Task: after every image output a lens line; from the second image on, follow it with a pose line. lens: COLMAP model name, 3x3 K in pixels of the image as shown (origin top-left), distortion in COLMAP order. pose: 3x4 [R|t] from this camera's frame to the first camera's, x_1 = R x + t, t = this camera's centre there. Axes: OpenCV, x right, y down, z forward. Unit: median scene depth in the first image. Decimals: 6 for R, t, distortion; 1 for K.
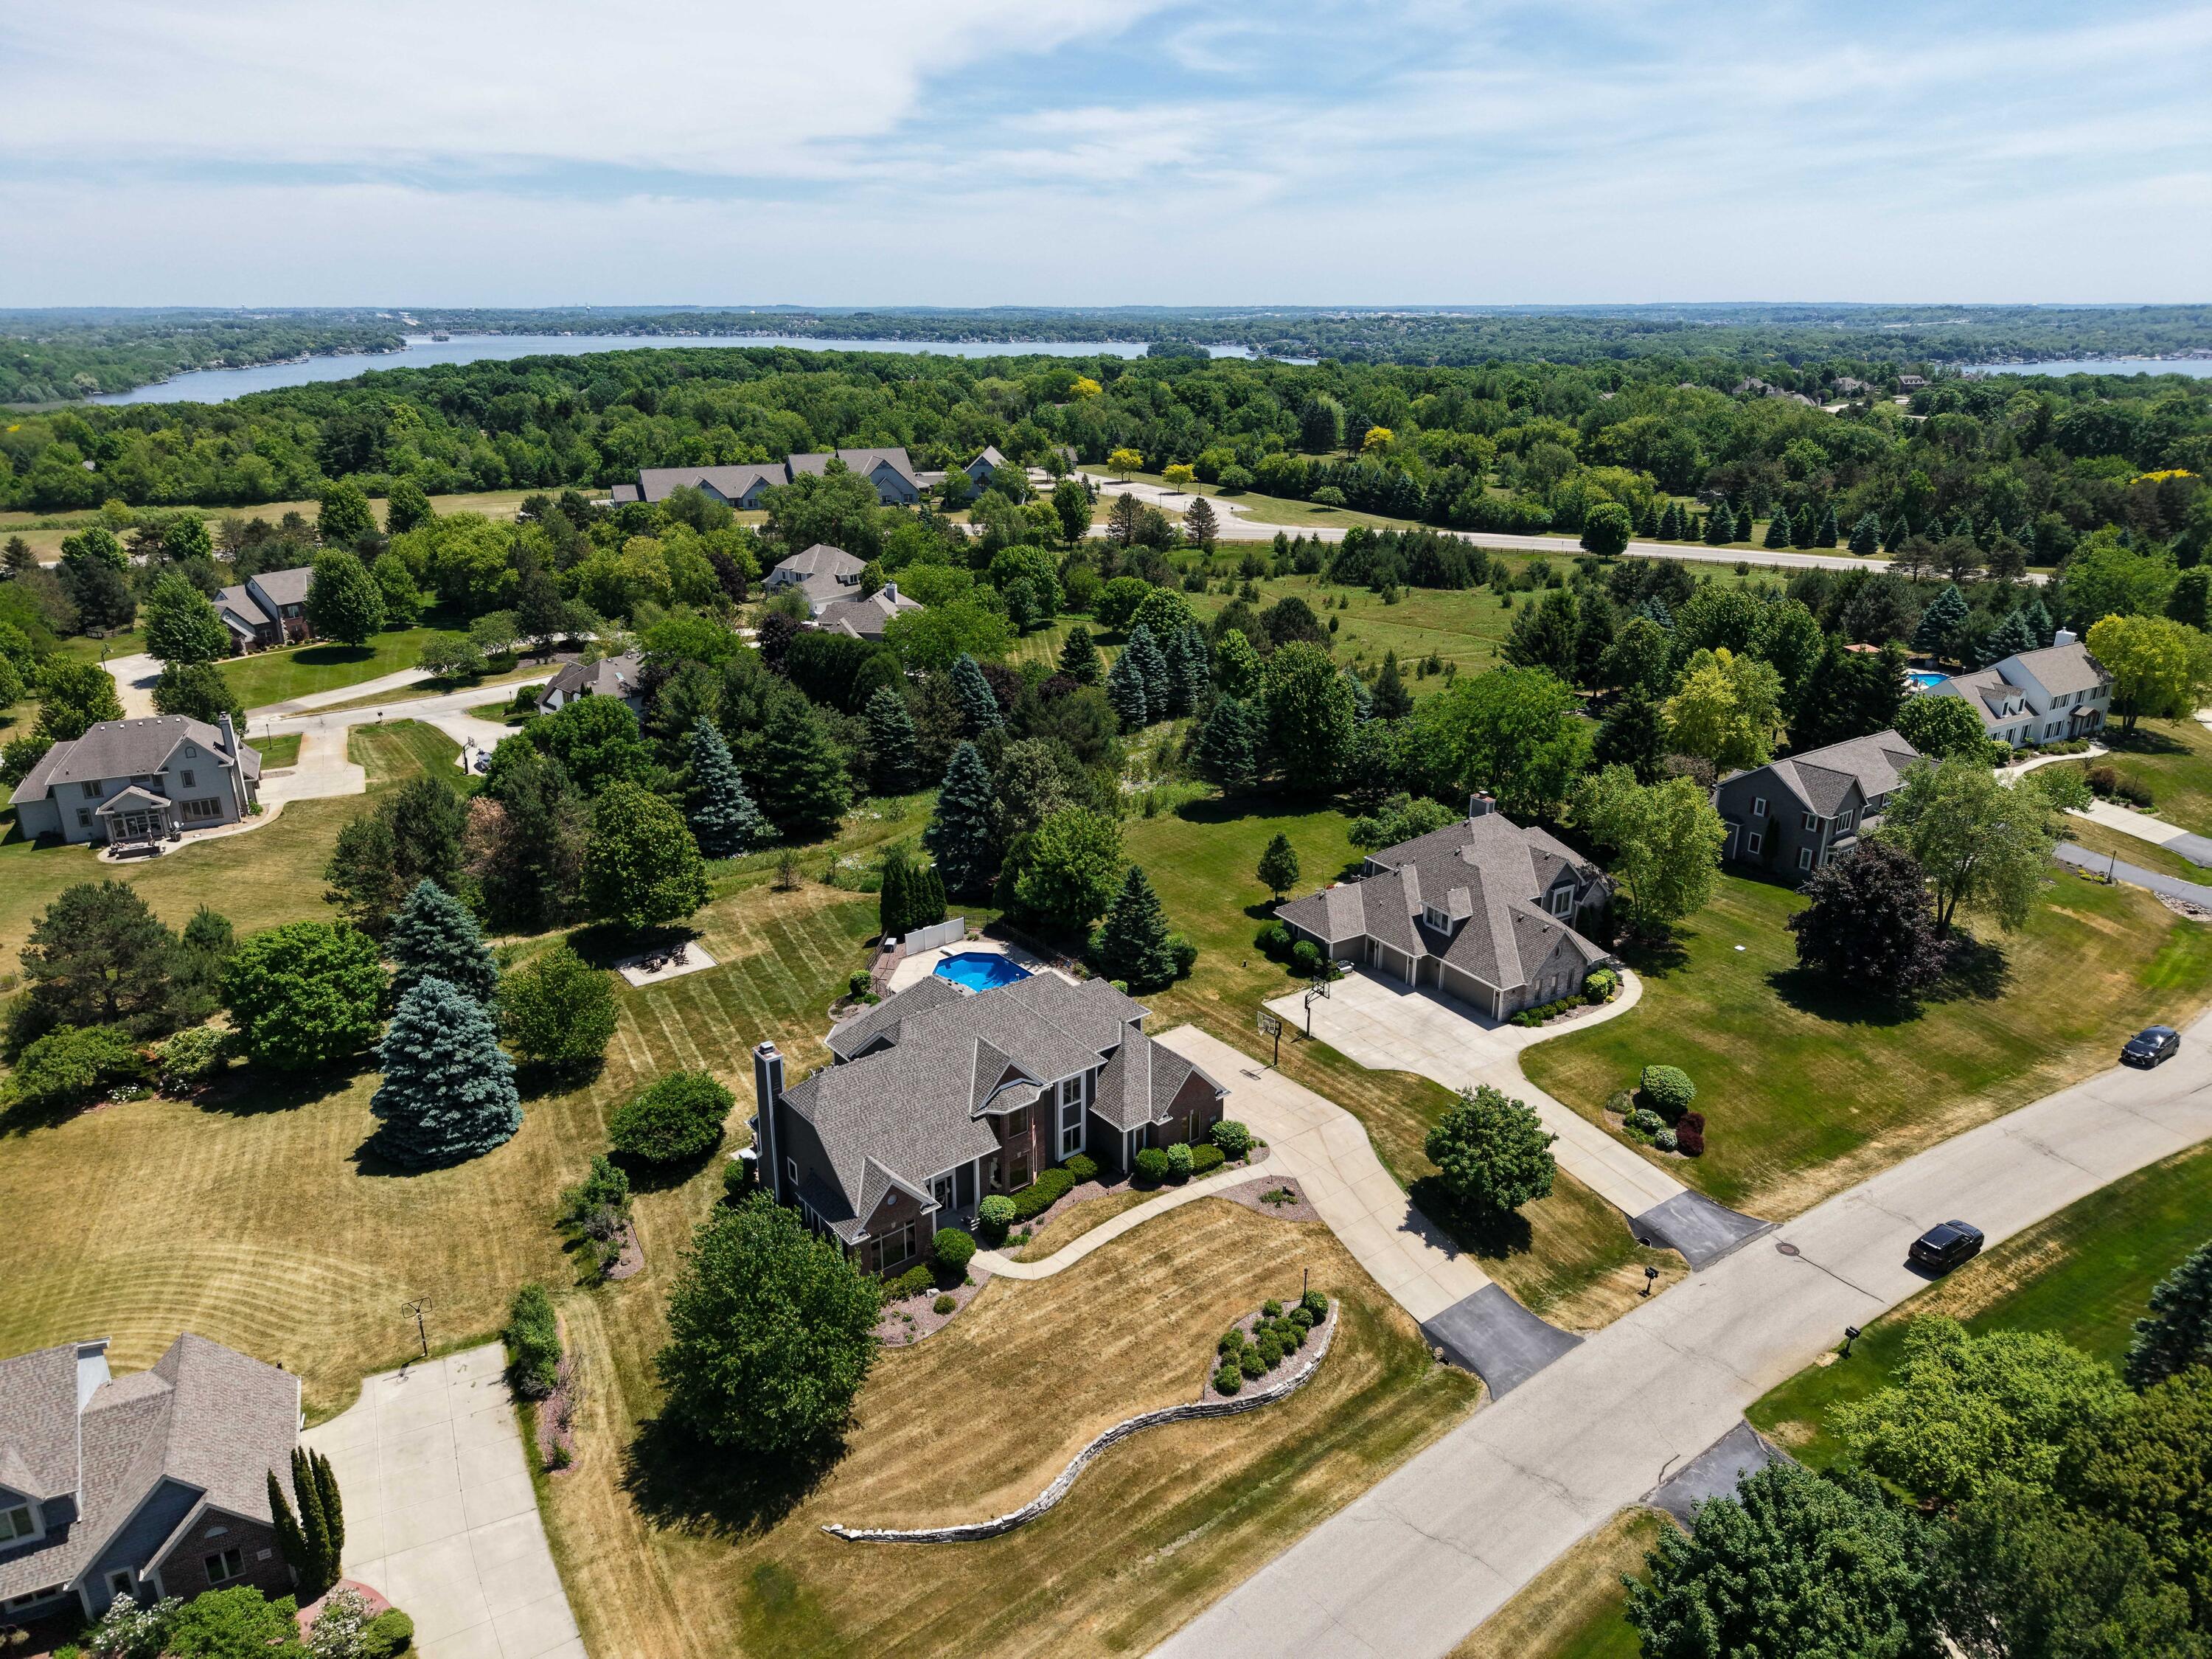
lens RADIAL K [[1494.8, 0, 1103.2], [0, 1494.8, 804.1], [0, 0, 1]] dist [0.026433, -0.029675]
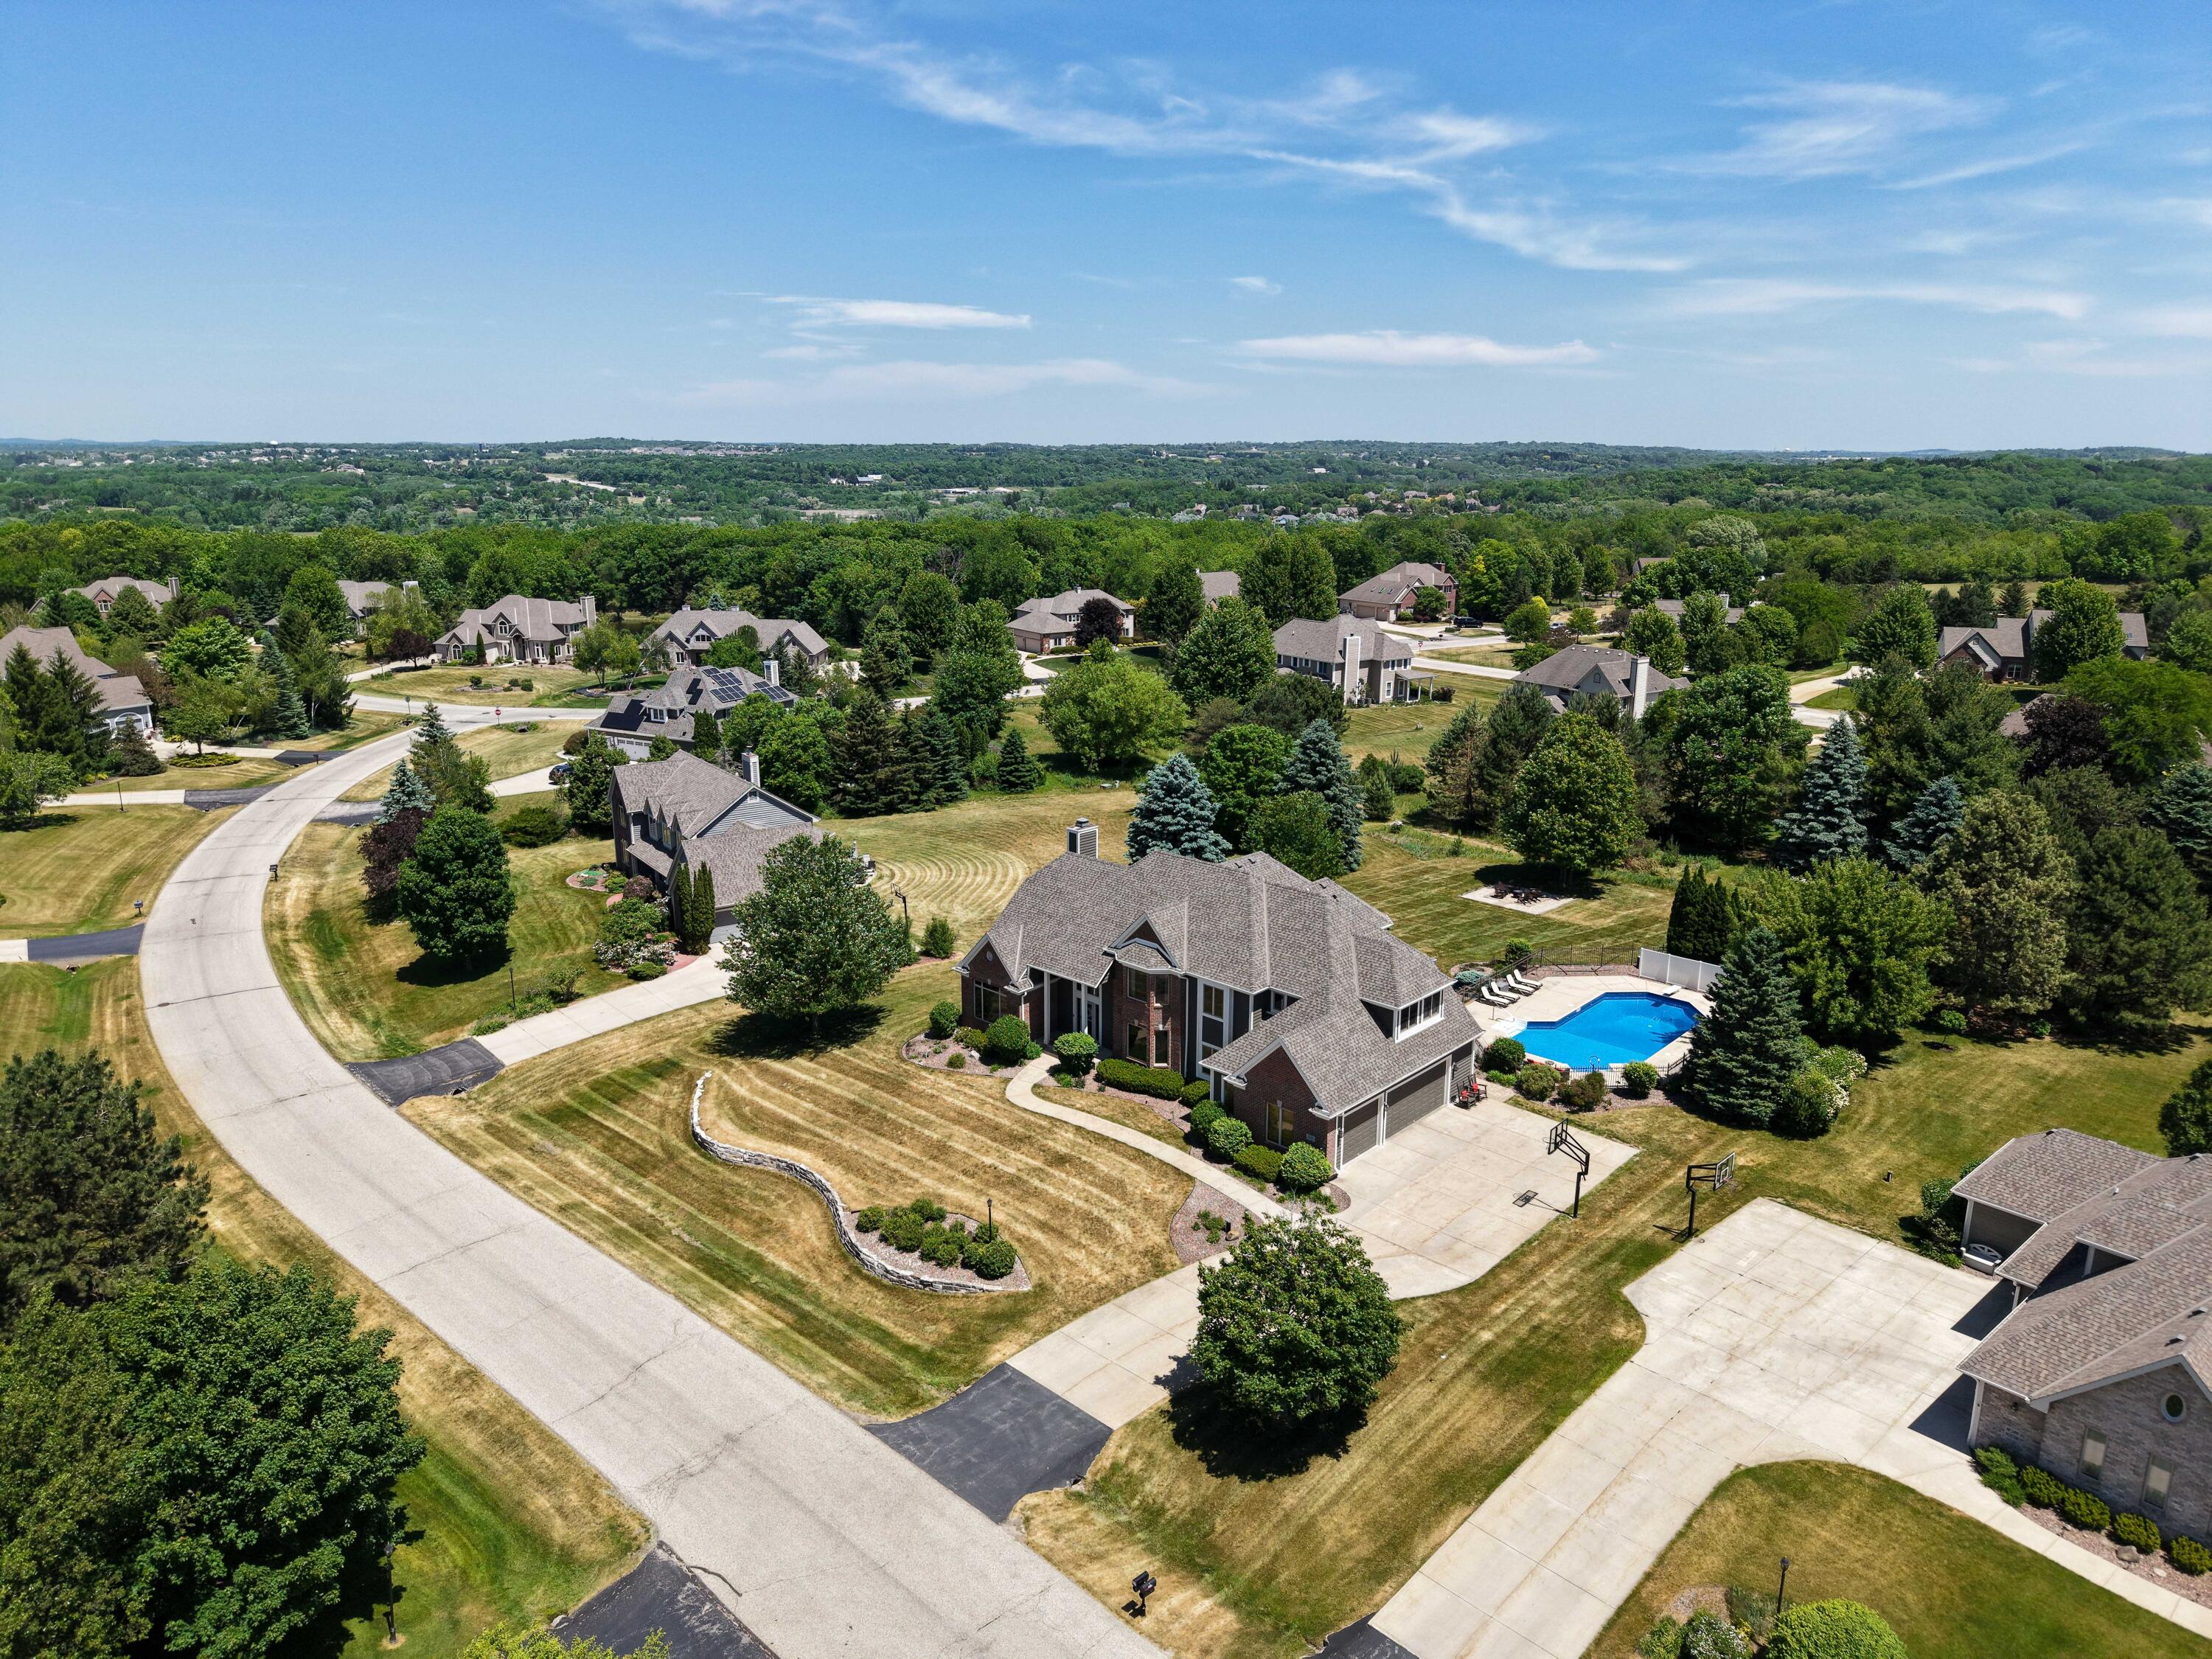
lens RADIAL K [[1494.8, 0, 1089.8], [0, 1494.8, 764.9], [0, 0, 1]] dist [0.026433, -0.029675]
pose [[0.137978, 0.204984, -0.968991, 0.759258], [-0.316328, 0.936229, 0.153010, -0.042162], [0.938562, 0.285407, 0.194021, 0.718895]]
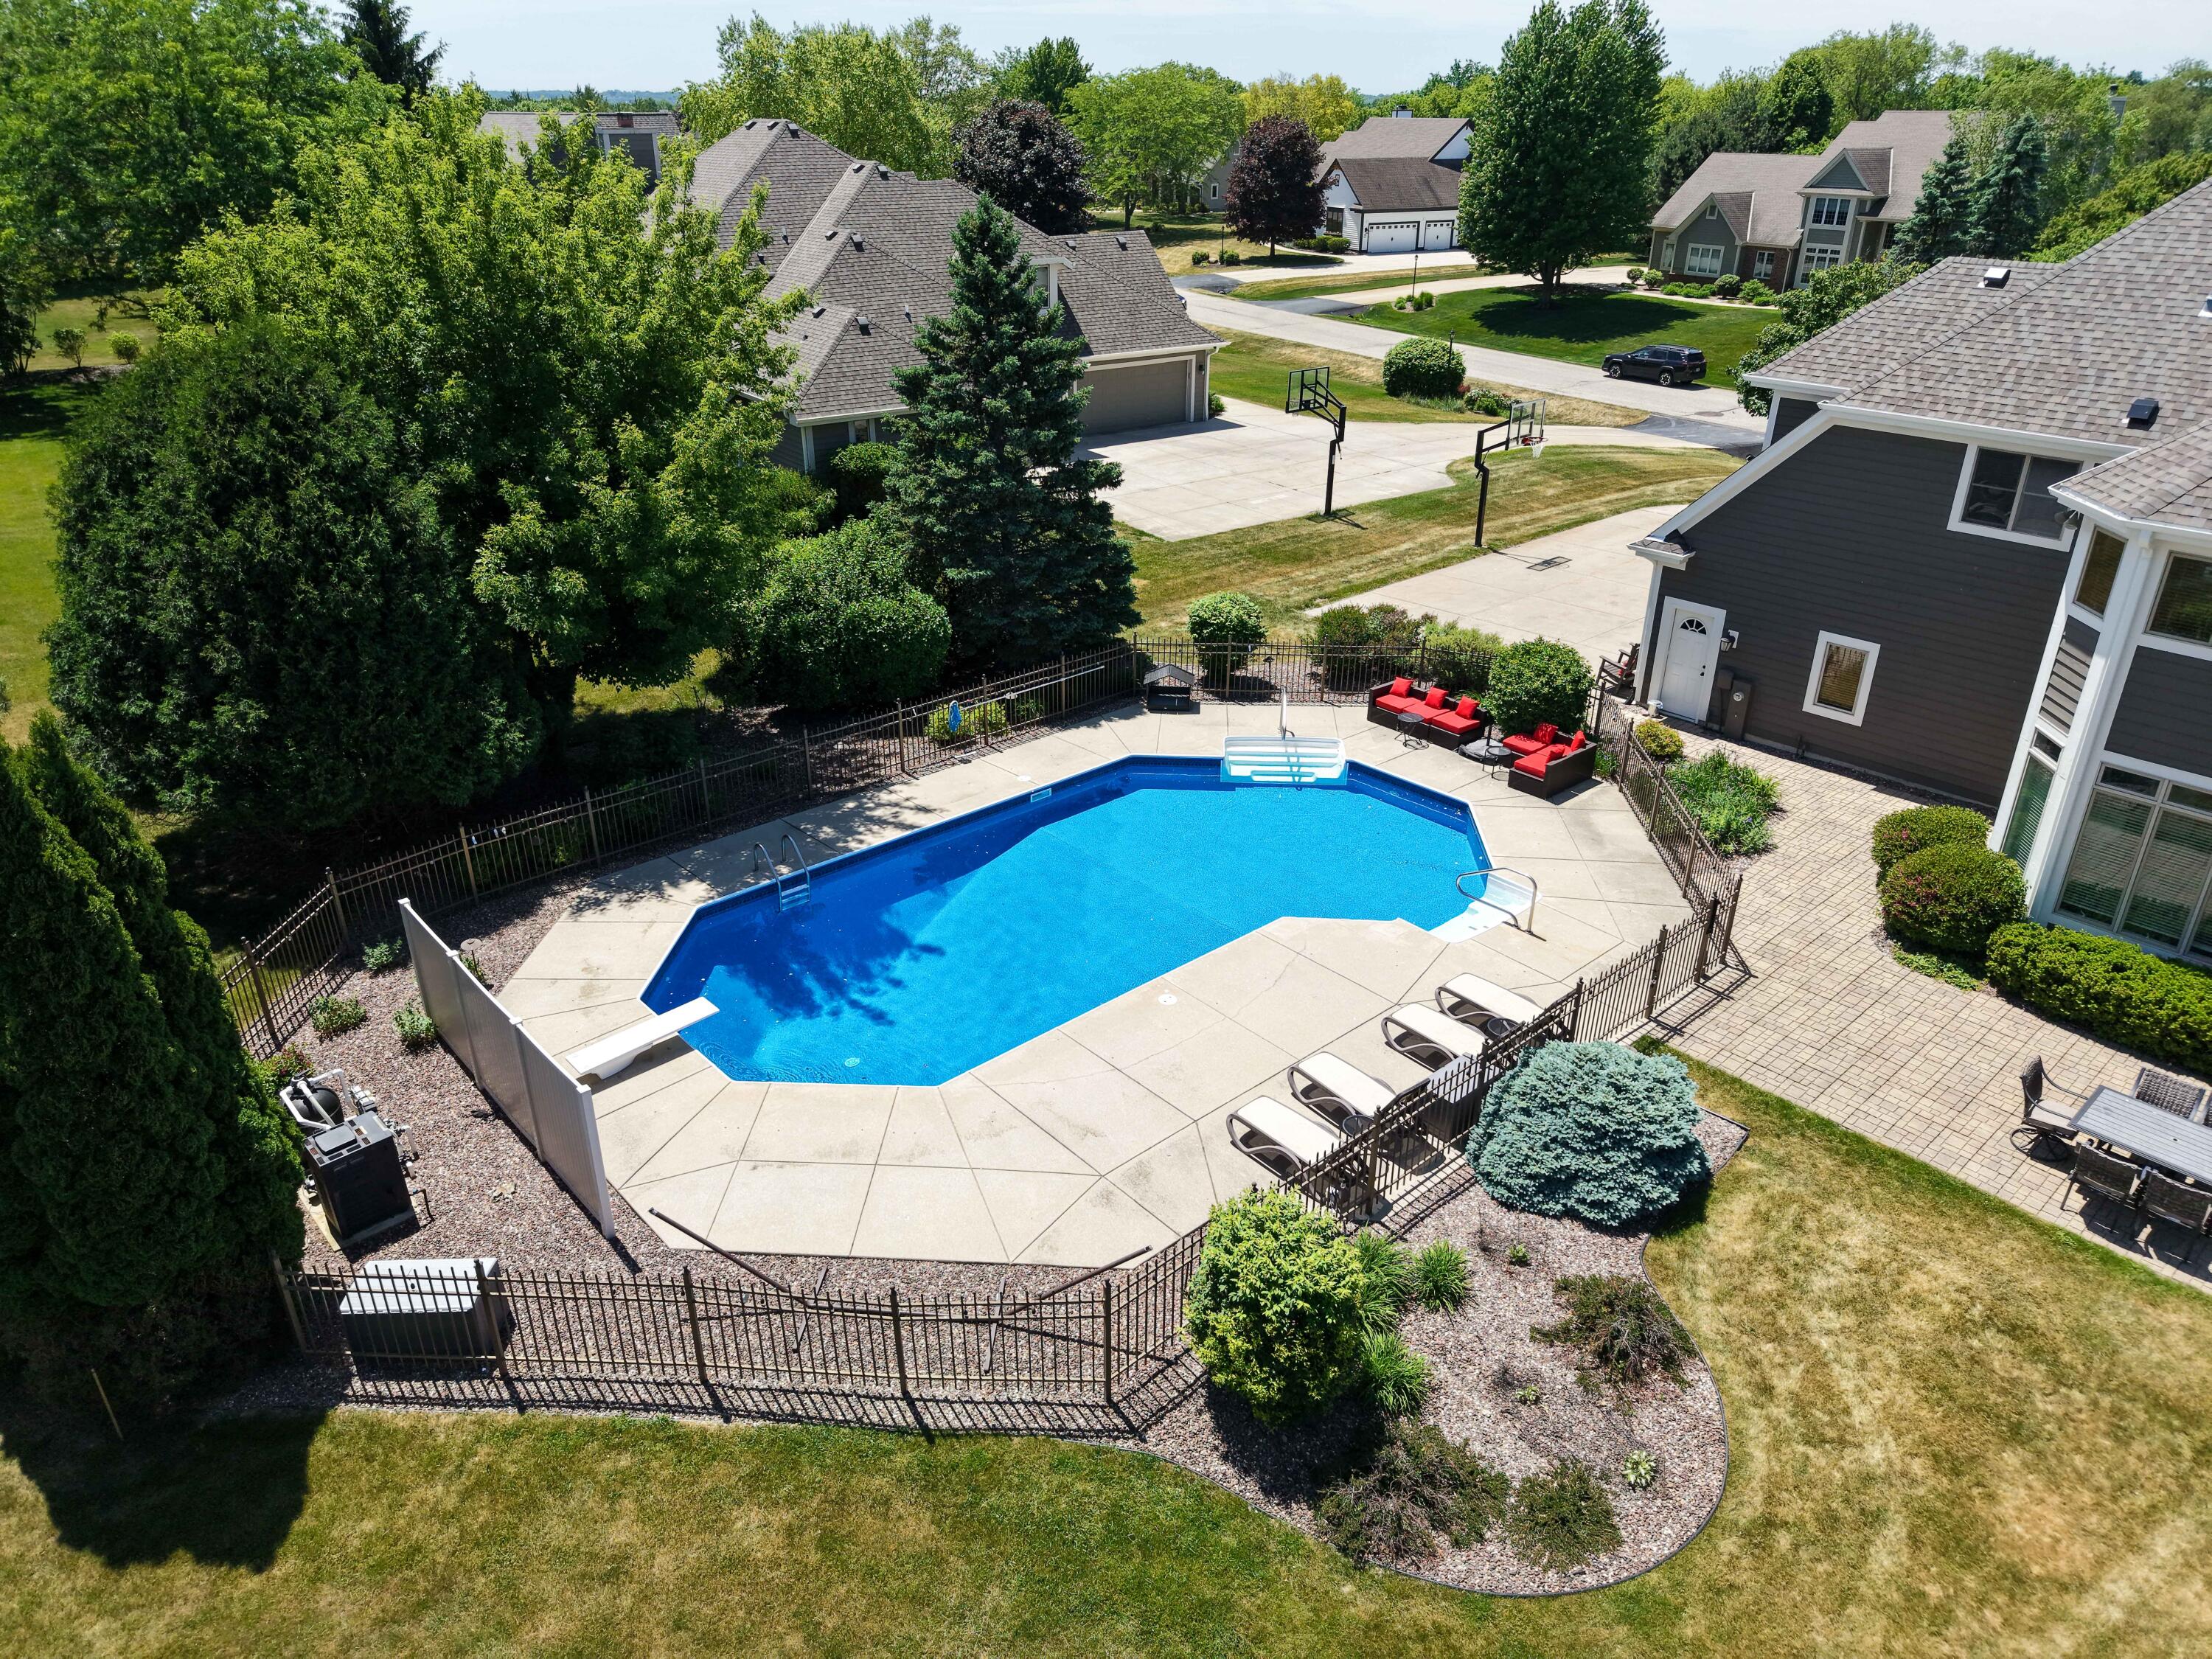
lens RADIAL K [[1494.8, 0, 1109.6], [0, 1494.8, 838.1], [0, 0, 1]] dist [0.026433, -0.029675]
pose [[-0.059579, -0.439175, 0.896424, -0.319094], [0.322419, 0.841420, 0.433656, 0.036195], [-0.944720, 0.314861, 0.091467, 1.236426]]
